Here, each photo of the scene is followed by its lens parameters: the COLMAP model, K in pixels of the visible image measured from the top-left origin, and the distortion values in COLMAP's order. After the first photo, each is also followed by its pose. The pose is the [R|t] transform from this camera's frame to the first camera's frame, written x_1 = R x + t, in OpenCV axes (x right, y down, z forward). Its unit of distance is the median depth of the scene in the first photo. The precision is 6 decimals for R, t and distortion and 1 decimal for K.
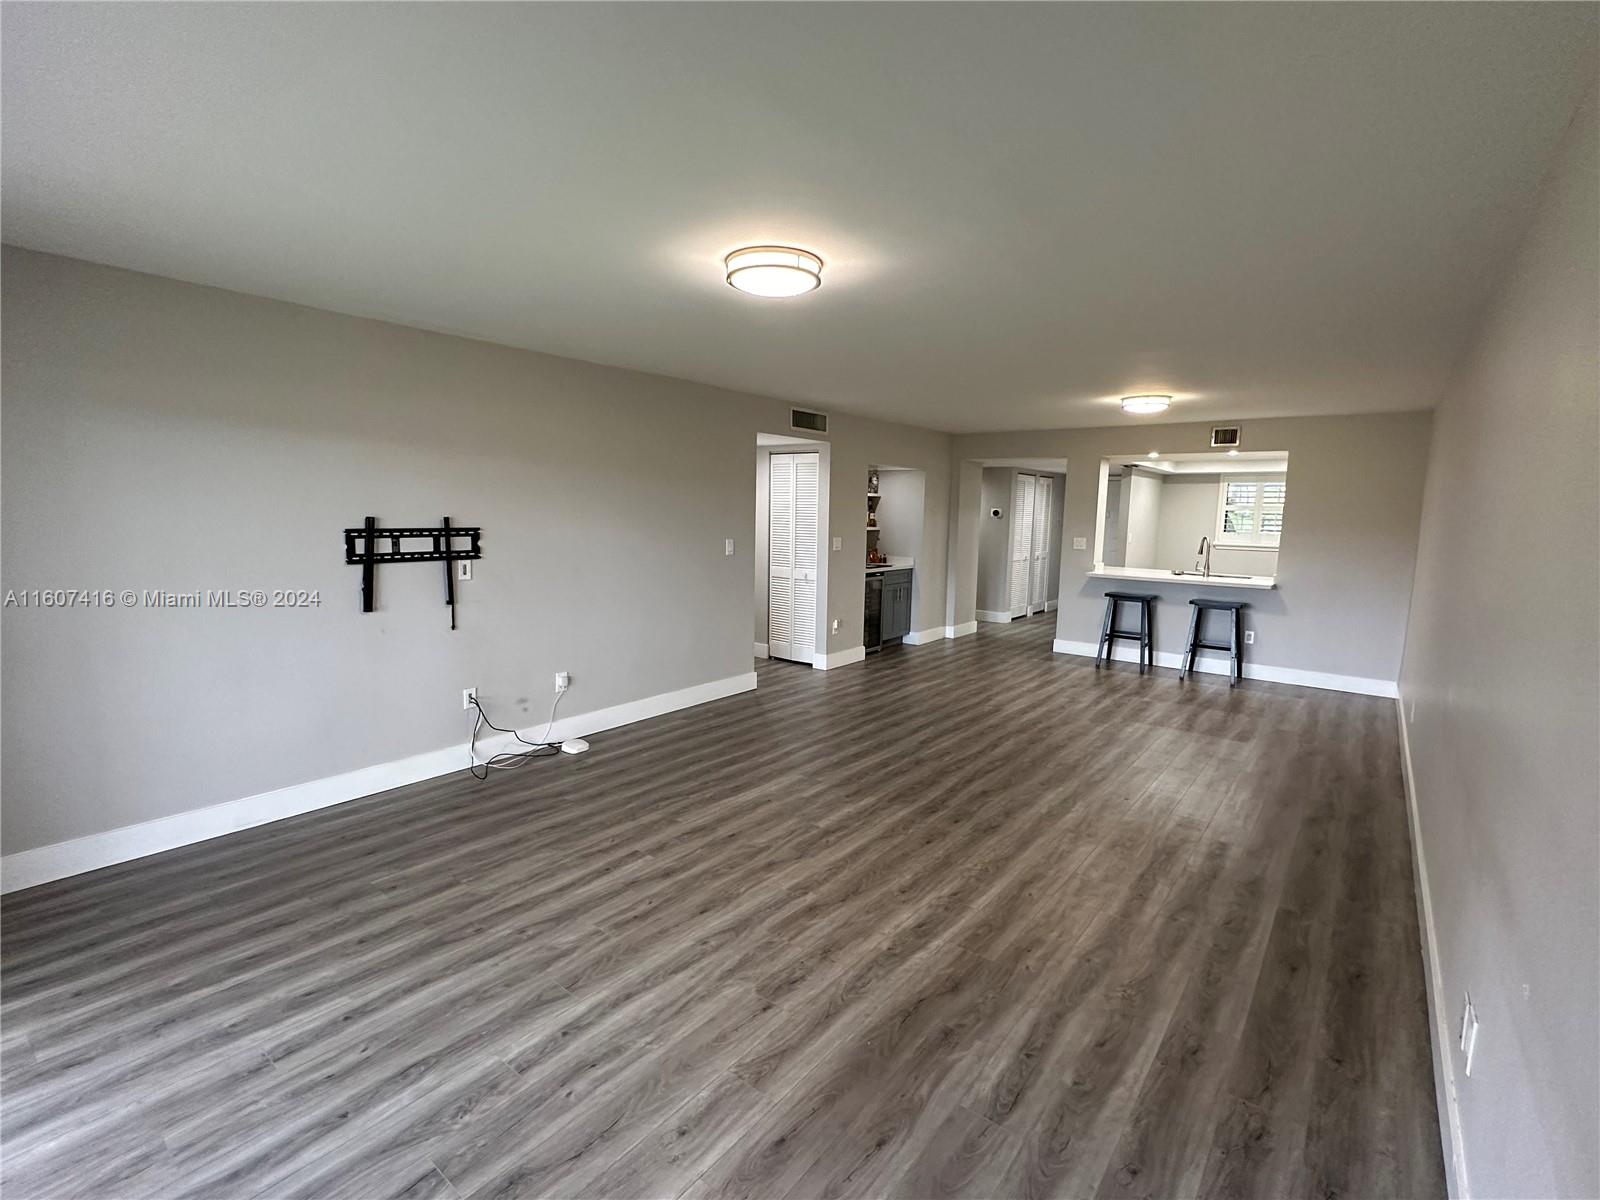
lens RADIAL K [[747.6, 0, 797.3], [0, 747.6, 609.0], [0, 0, 1]] dist [-0.005263, -0.000241]
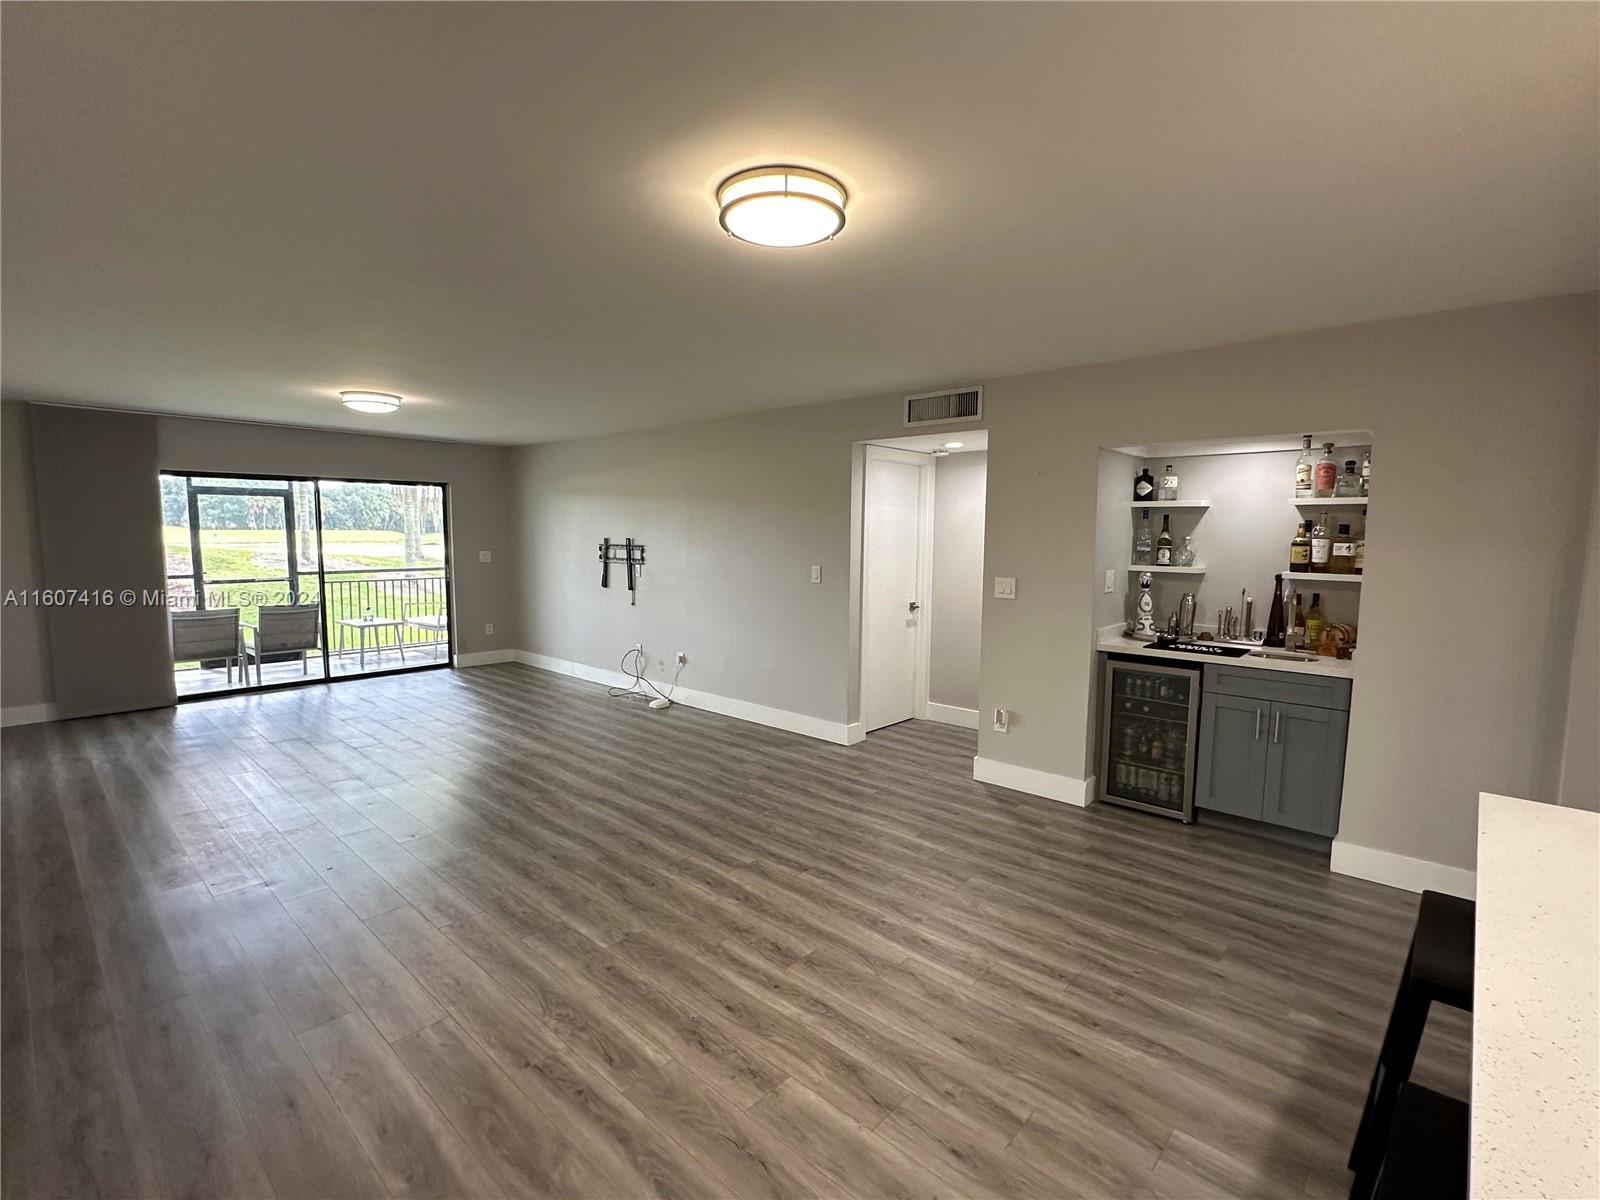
lens RADIAL K [[747.6, 0, 799.9], [0, 747.6, 590.8], [0, 0, 1]] dist [-0.005263, -0.000241]
pose [[-0.082175, 0.060123, -0.994803, 0.926484], [-0.143268, 0.987098, 0.071492, -0.140596], [0.986266, 0.148398, -0.072501, 1.179126]]
